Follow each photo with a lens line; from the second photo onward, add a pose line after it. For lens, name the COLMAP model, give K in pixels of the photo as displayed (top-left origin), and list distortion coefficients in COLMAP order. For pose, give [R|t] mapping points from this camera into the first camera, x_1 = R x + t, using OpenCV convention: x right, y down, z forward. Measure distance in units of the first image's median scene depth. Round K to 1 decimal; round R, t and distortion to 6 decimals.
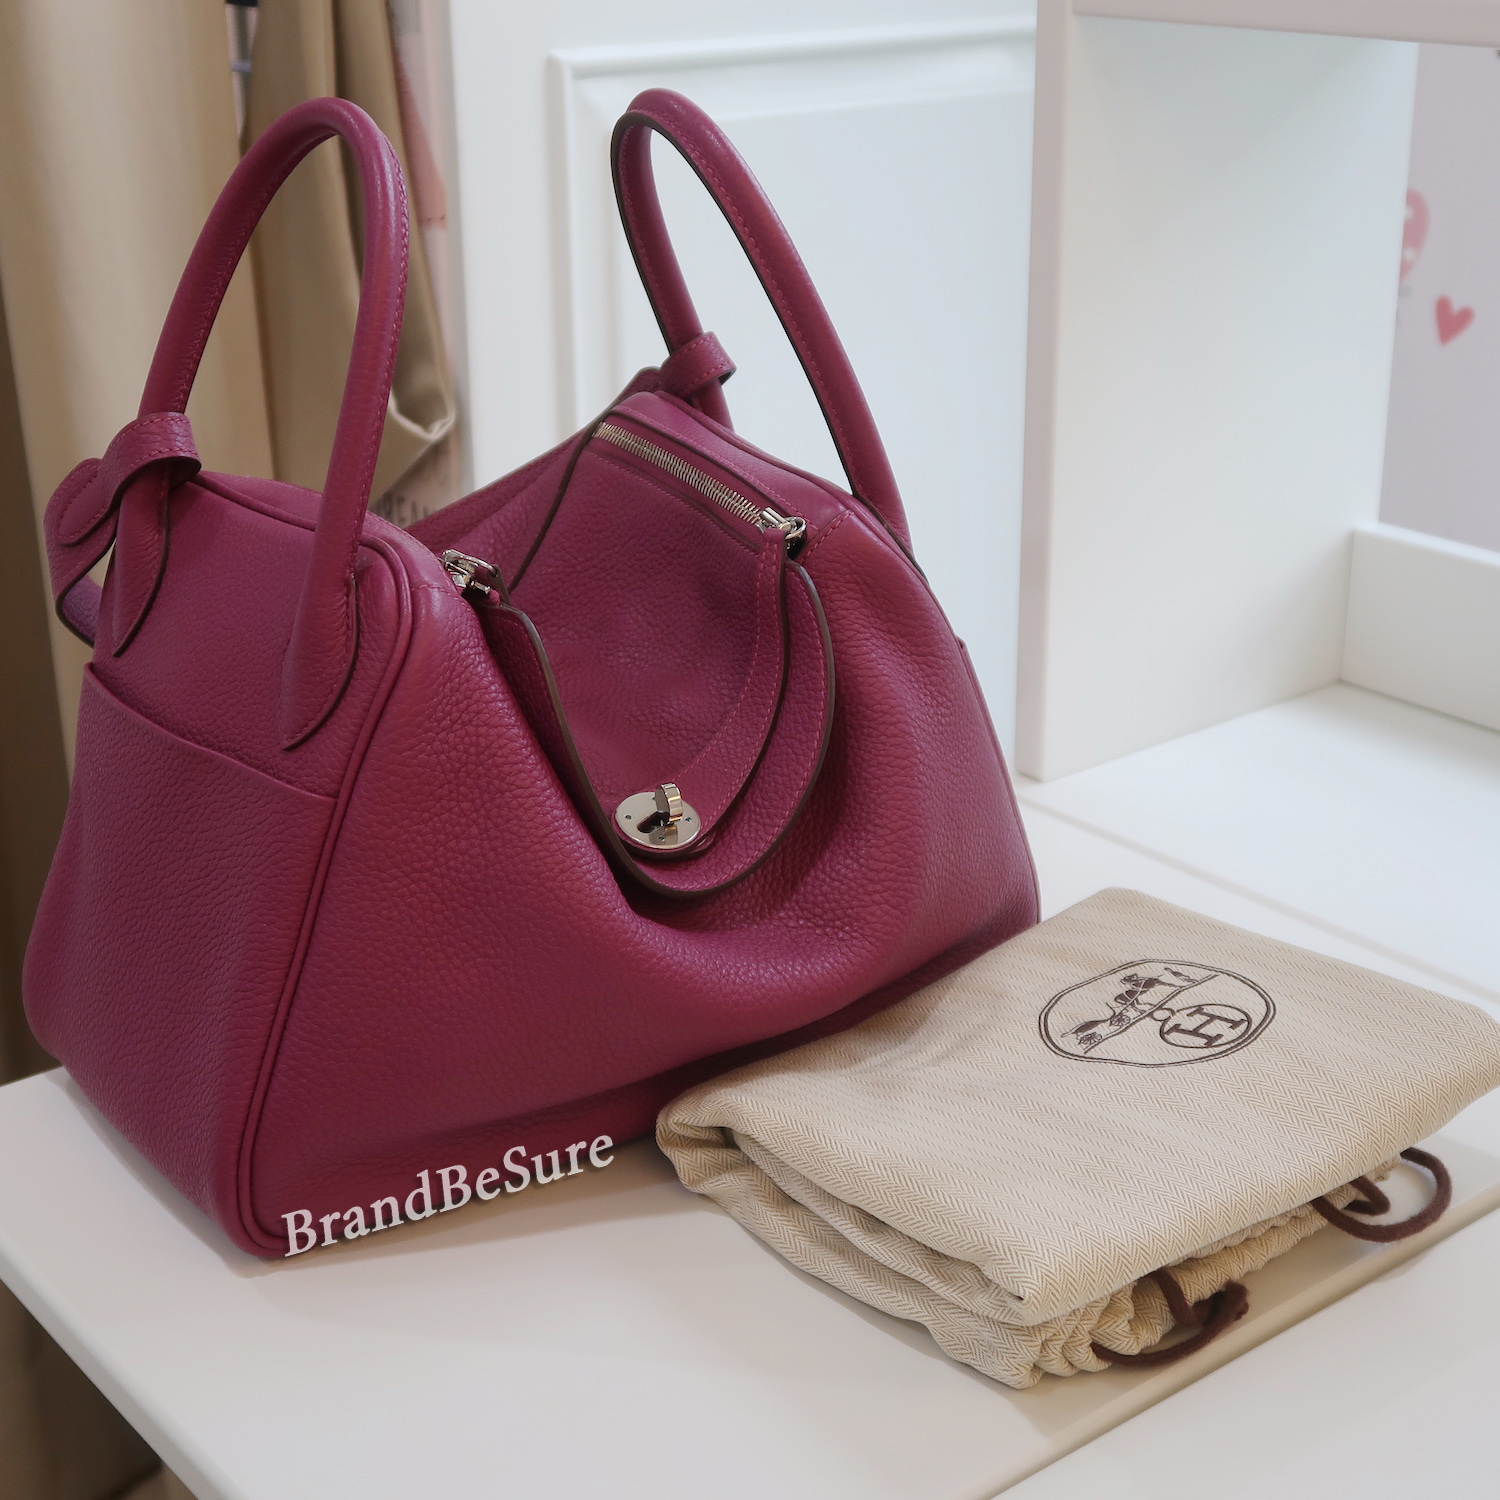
lens RADIAL K [[2419.1, 0, 766.3], [0, 2419.1, 756.9], [0, 0, 1]] dist [0.034125, 0.000000]
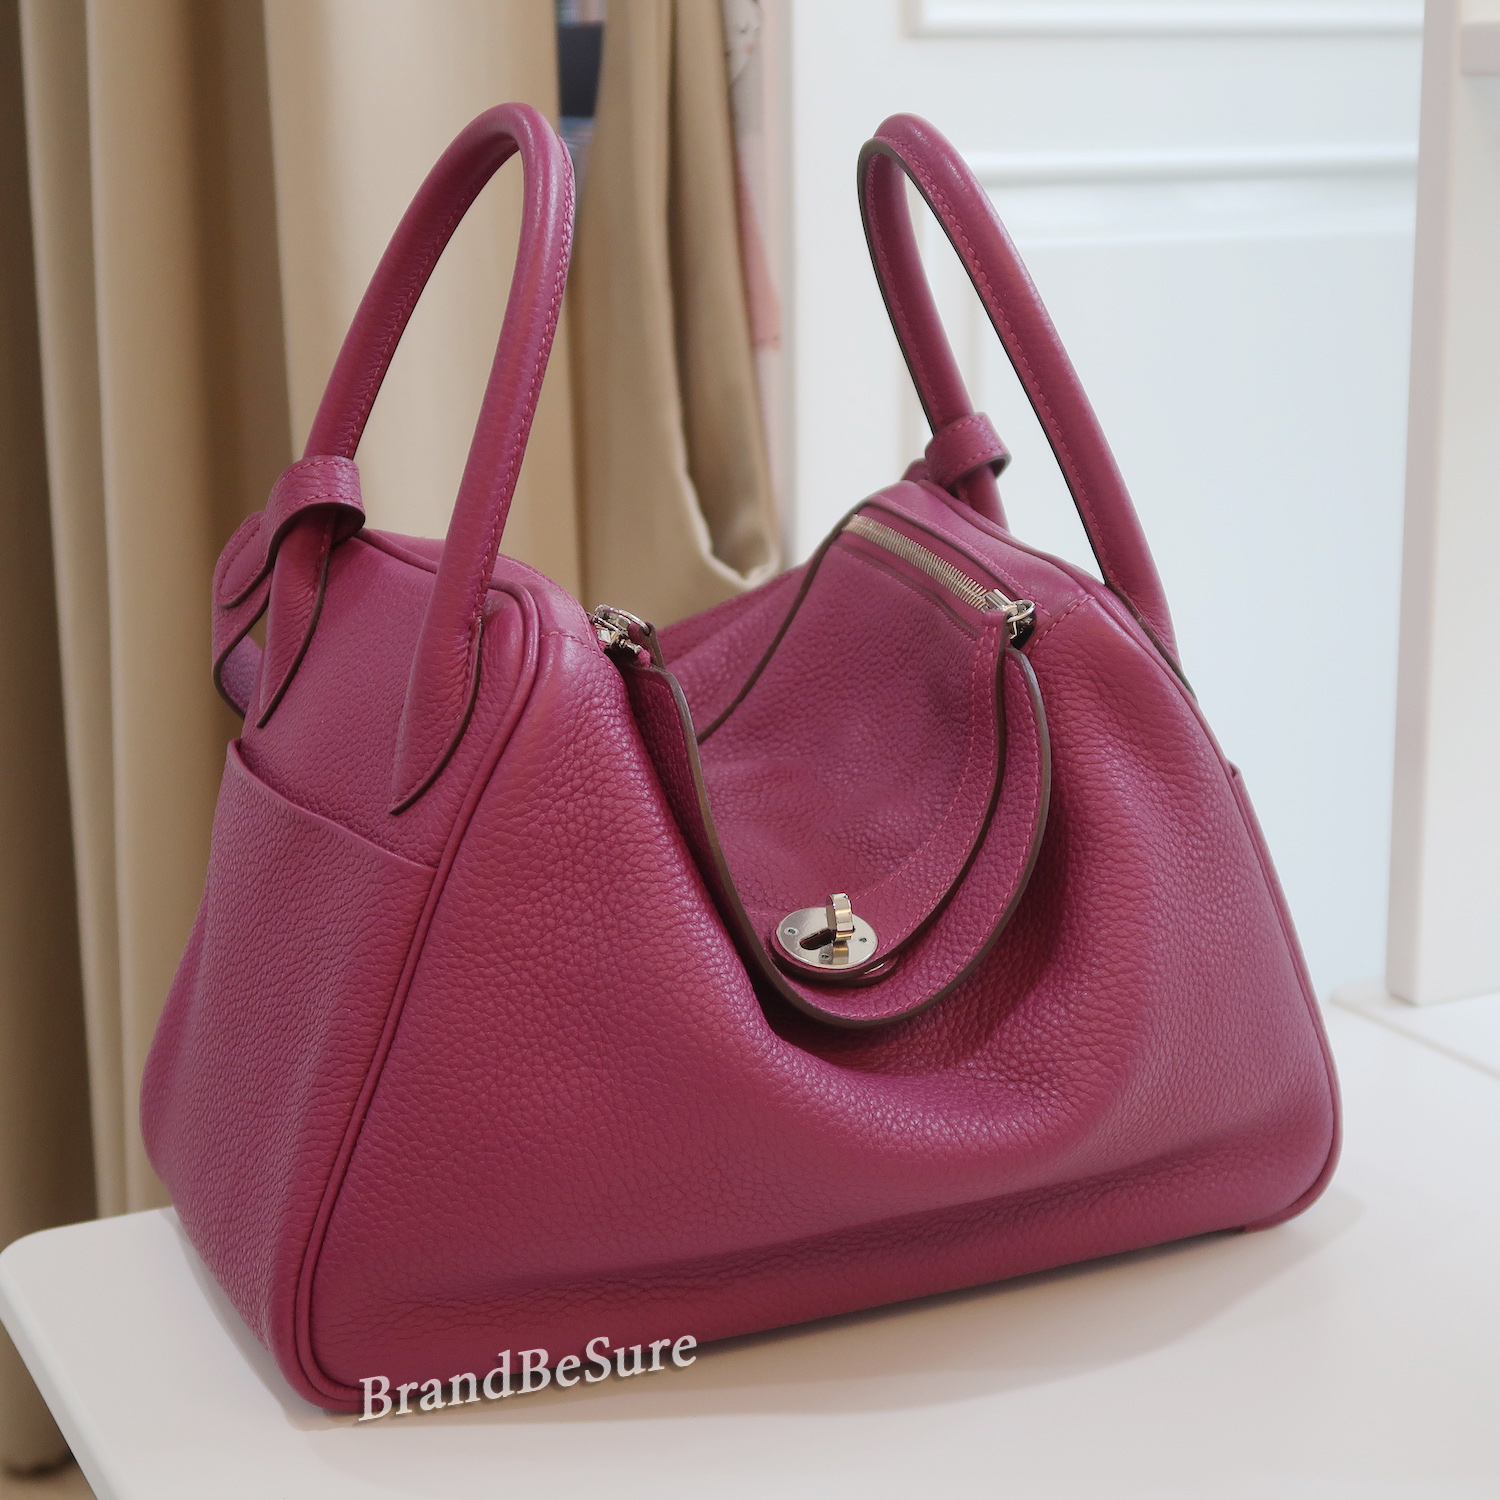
lens RADIAL K [[2867.2, 0, 759.7], [0, 2867.2, 734.6], [0, 0, 1]] dist [0.022196, 0.000000]
pose [[0.976718, 0.047331, -0.209242, 0.137839], [-0.075026, 0.989129, -0.126472, 0.084065], [0.200981, 0.139226, 0.969651, 0.014202]]
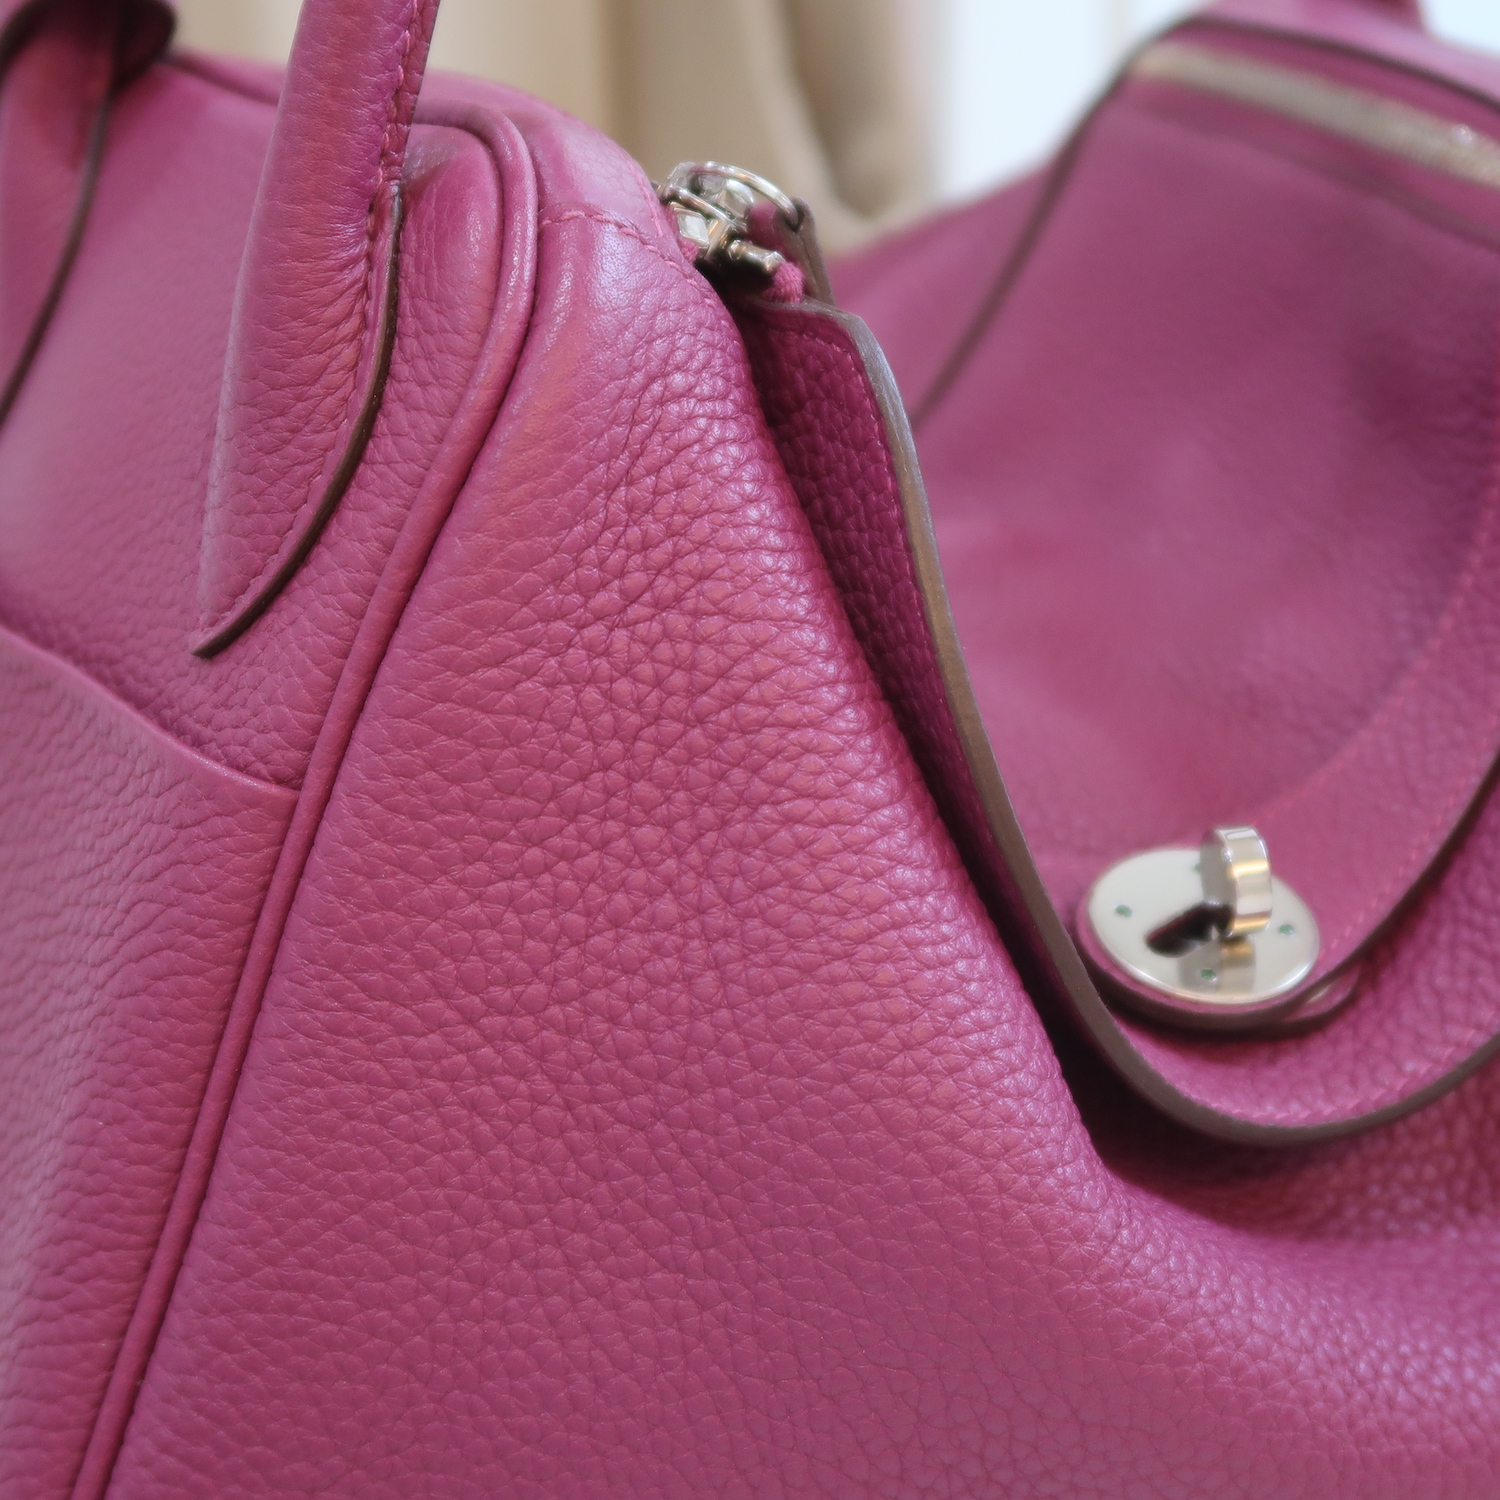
lens RADIAL K [[2867.2, 0, 744.8], [0, 2867.2, 747.0], [0, 0, 1]] dist [0.022196, 0.000000]
pose [[0.973386, 0.059261, -0.221379, -0.017145], [-0.069152, 0.996912, -0.037195, 0.020169], [0.218491, 0.051514, 0.974478, 0.550034]]
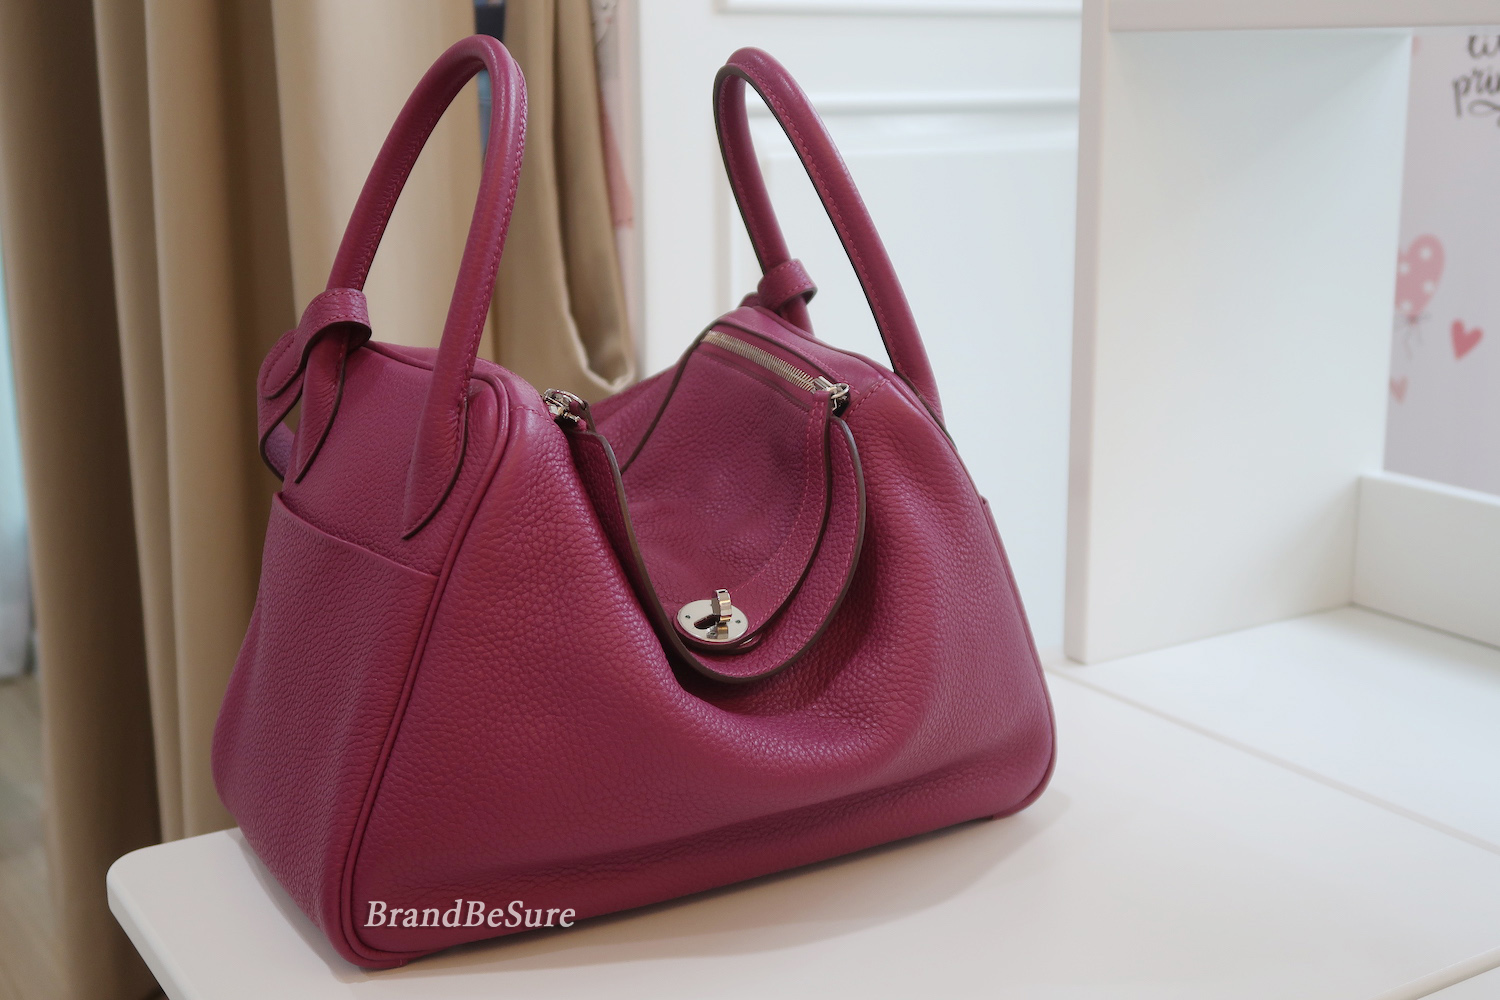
lens RADIAL K [[1913.8, 0, 758.1], [0, 1913.8, 486.3], [0, 0, 1]] dist [0.018028, 0.000000]
pose [[0.993265, 0.027678, -0.112507, 0.082428], [-0.043921, 0.988519, -0.144570, 0.096311], [0.107214, 0.148538, 0.983078, 0.056886]]
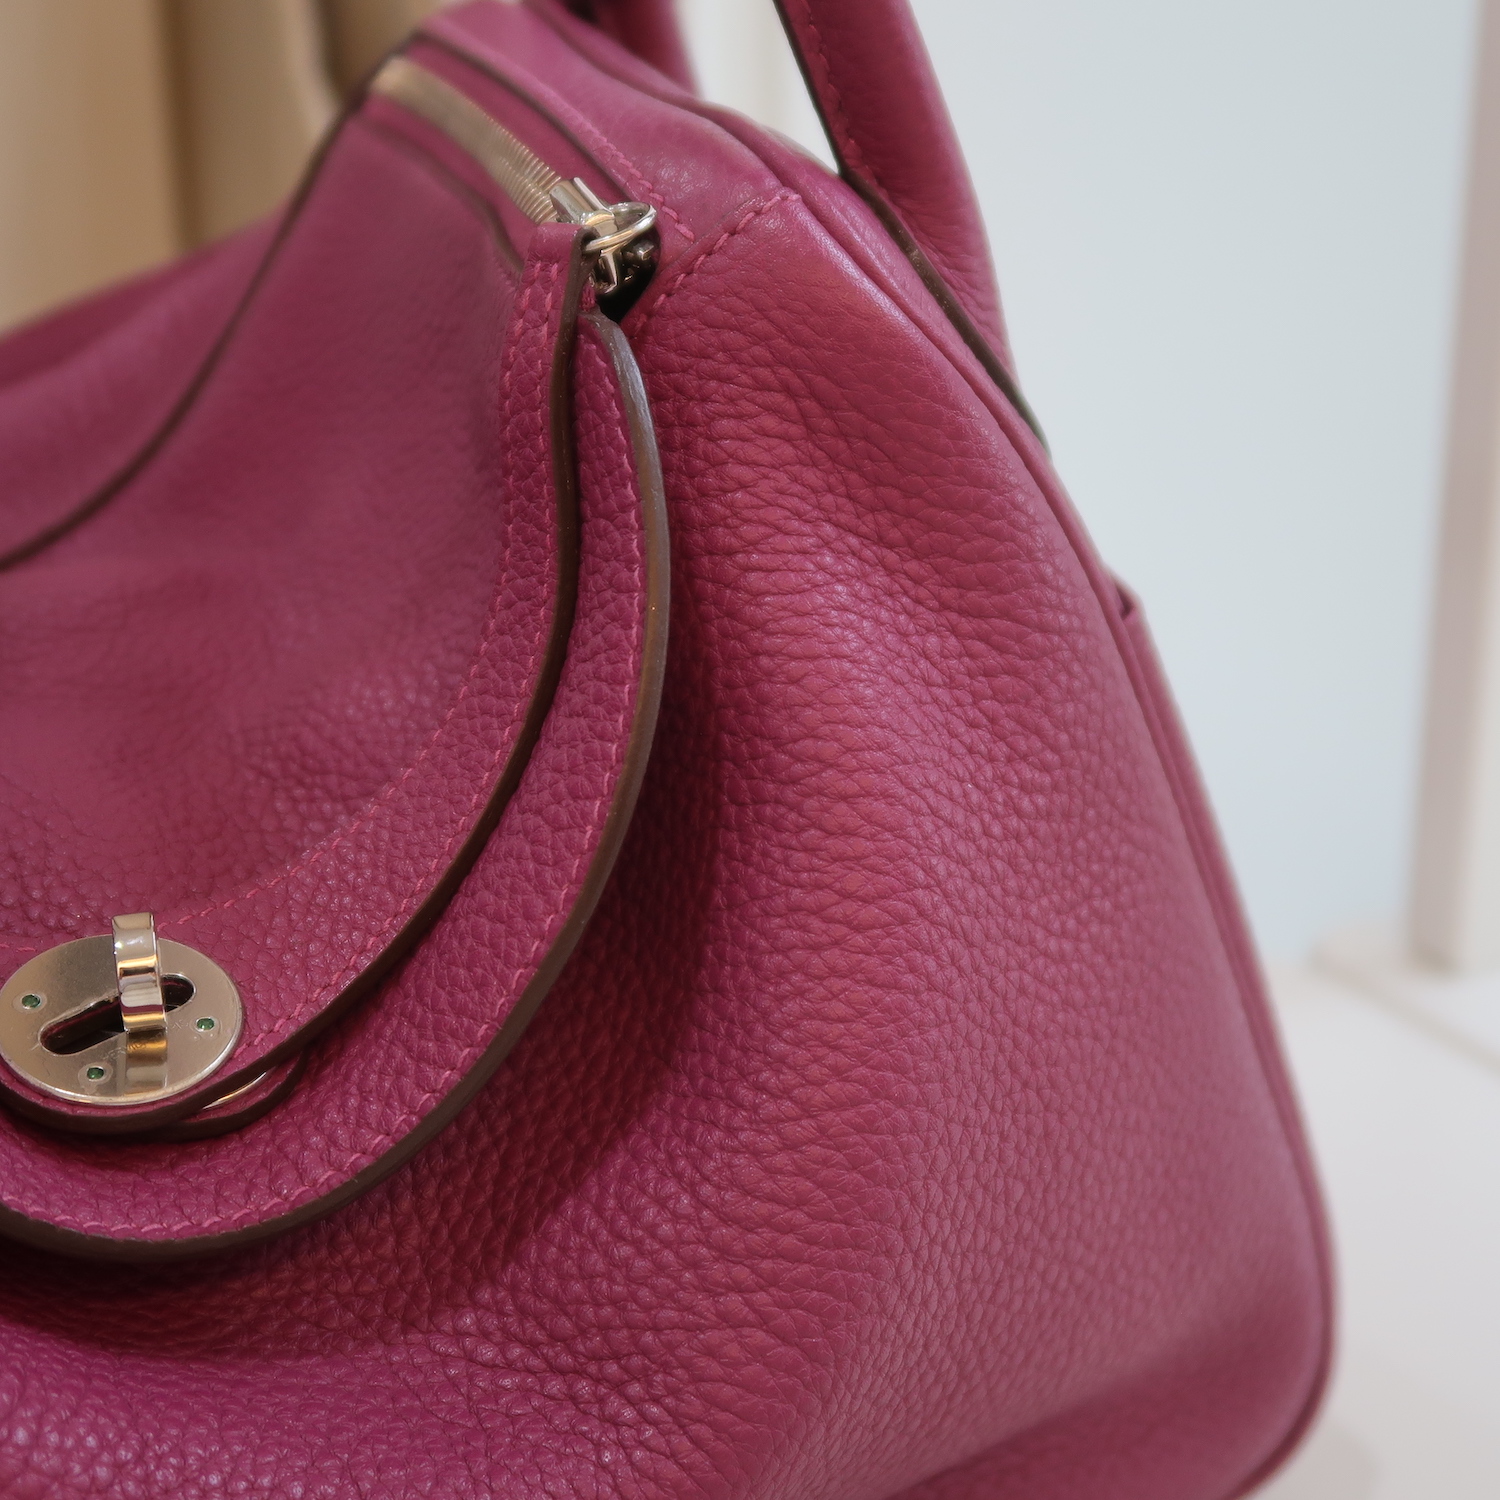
lens RADIAL K [[2867.2, 0, 759.2], [0, 2867.2, 741.1], [0, 0, 1]] dist [0.022196, 0.000000]
pose [[0.978730, 0.074825, -0.191018, 0.120407], [-0.082663, 0.996018, -0.033386, -0.007061], [0.187759, 0.048466, 0.981019, 0.608820]]
